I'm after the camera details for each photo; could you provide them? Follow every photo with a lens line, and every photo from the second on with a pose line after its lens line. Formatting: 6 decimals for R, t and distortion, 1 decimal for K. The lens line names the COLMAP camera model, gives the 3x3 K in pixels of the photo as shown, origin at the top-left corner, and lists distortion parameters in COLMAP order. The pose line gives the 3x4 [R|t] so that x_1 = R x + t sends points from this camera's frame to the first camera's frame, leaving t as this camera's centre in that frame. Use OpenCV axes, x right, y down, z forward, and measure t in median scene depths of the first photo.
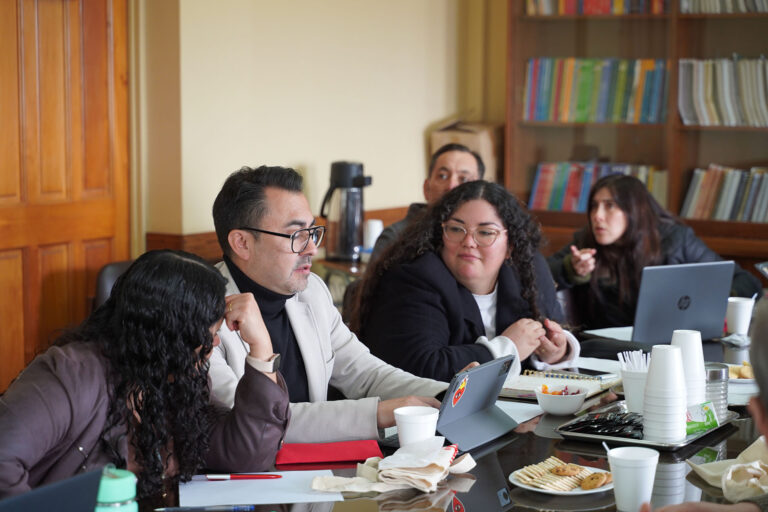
lens RADIAL K [[1648.9, 0, 384.0], [0, 1648.9, 256.0], [0, 0, 1]] dist [-0.031992, 0.017304]
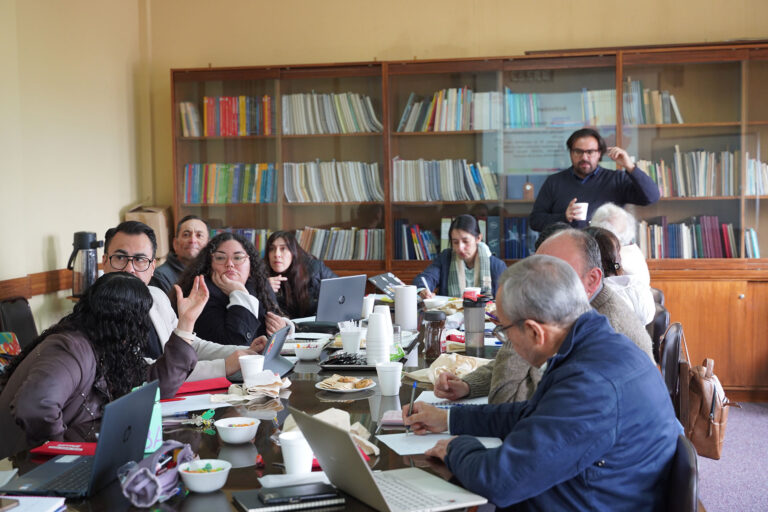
lens RADIAL K [[1160.1, 0, 384.0], [0, 1160.1, 256.0], [0, 0, 1]] dist [0.006435, -0.005328]
pose [[0.937105, -0.044497, 0.346200, -0.130203], [0.059809, 0.997642, -0.033667, 0.017137], [-0.343886, 0.052255, 0.937556, -0.105289]]
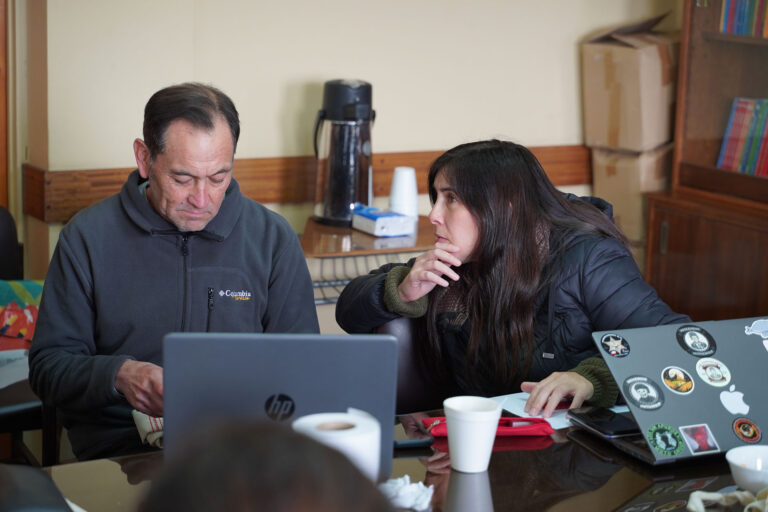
lens RADIAL K [[1648.9, 0, 384.0], [0, 1648.9, 256.0], [0, 0, 1]] dist [-0.031992, 0.017304]
pose [[0.868000, 0.115000, -0.483065, 0.323719], [-0.073060, 0.991803, 0.104833, -0.056152], [0.491161, -0.055702, 0.869286, 0.368159]]
